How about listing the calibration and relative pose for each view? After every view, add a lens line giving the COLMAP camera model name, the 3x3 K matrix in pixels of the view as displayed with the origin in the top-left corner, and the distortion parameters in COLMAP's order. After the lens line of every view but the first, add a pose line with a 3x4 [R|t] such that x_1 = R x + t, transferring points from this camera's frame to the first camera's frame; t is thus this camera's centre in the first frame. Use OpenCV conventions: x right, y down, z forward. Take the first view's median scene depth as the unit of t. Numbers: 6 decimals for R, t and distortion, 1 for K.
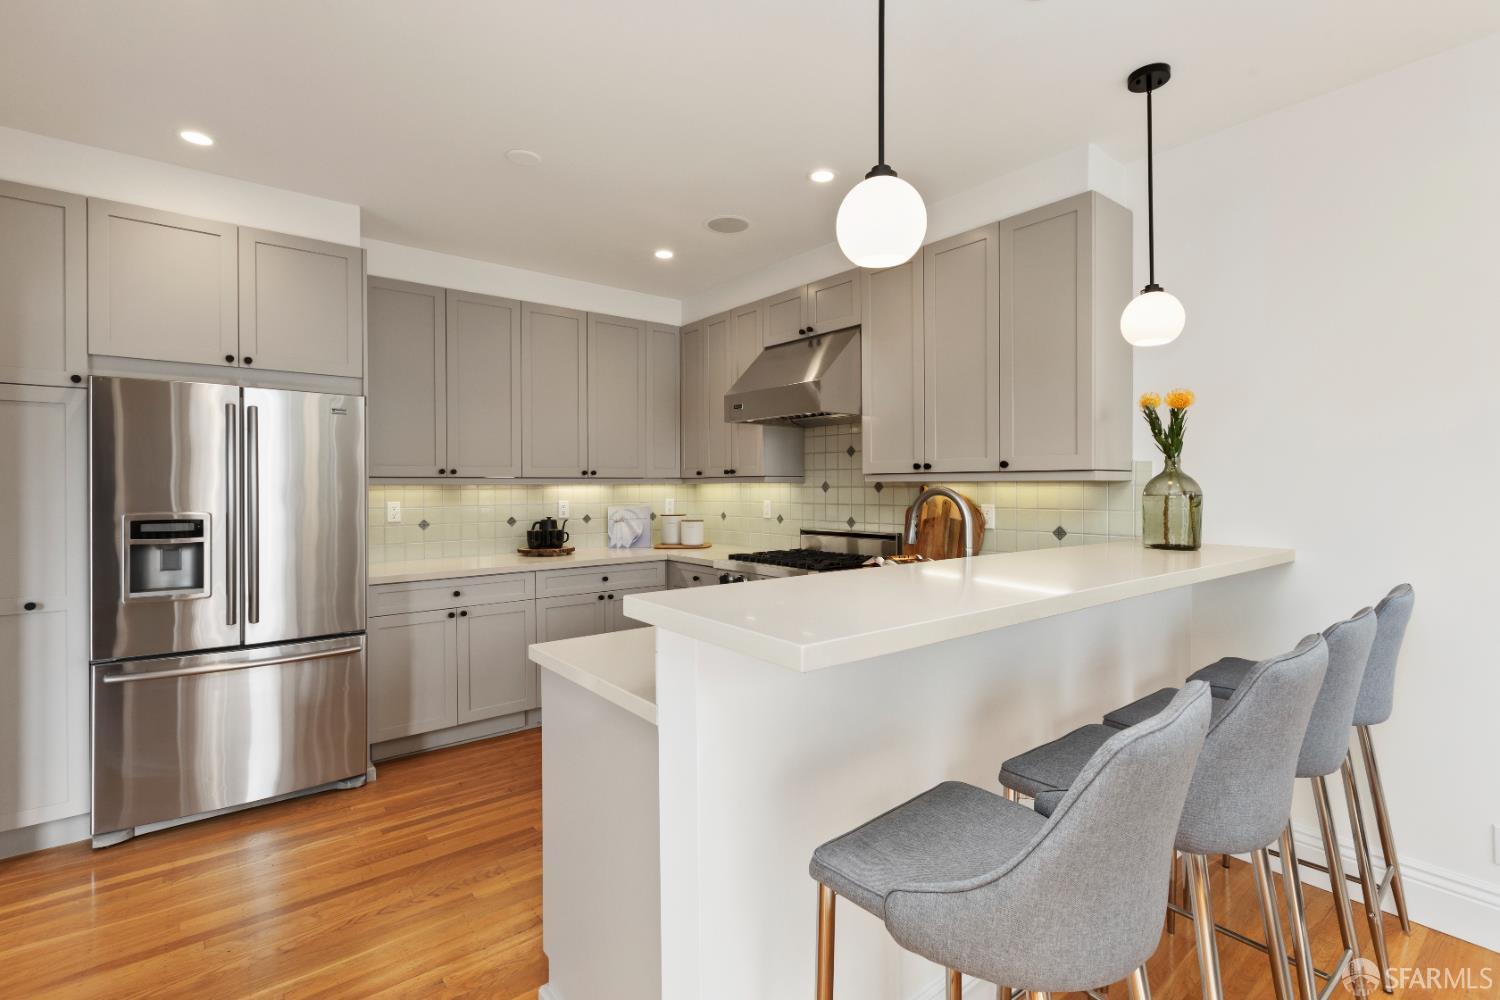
lens RADIAL K [[687.6, 0, 750.0], [0, 687.6, 500.0], [0, 0, 1]] dist [0.001670, -0.000109]
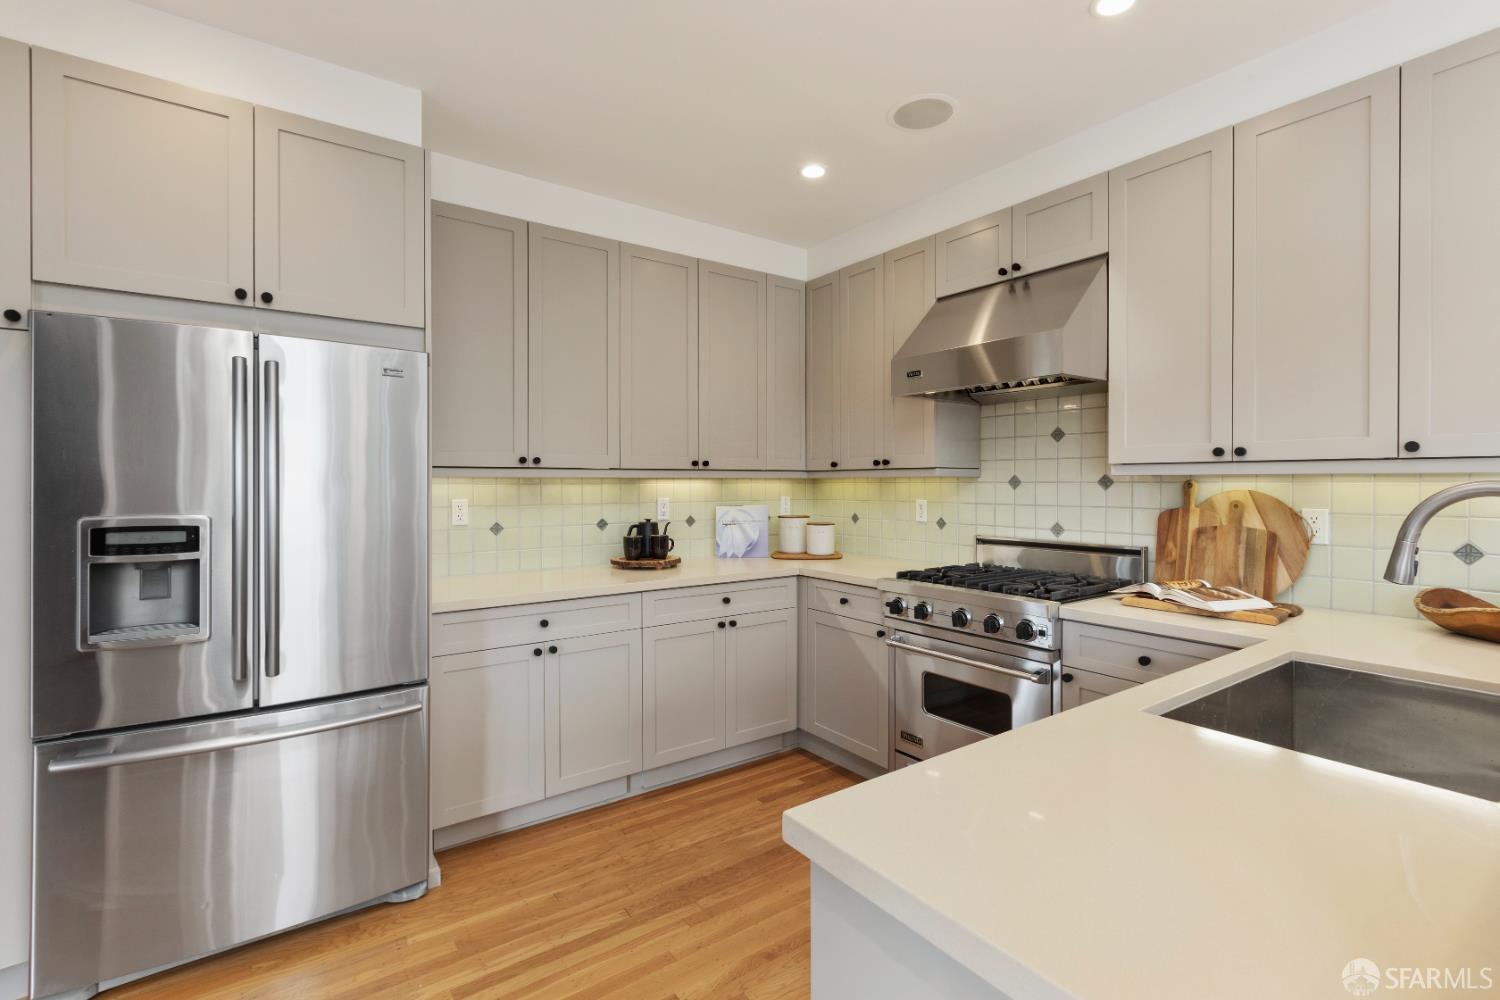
lens RADIAL K [[682.1, 0, 751.1], [0, 682.1, 497.6], [0, 0, 1]] dist [-0.002241, 0.000365]
pose [[0.998569, 0.004675, -0.053266, -0.168775], [-0.004569, 0.999987, 0.002095, -0.002977], [0.053275, -0.001849, 0.998578, 0.281746]]
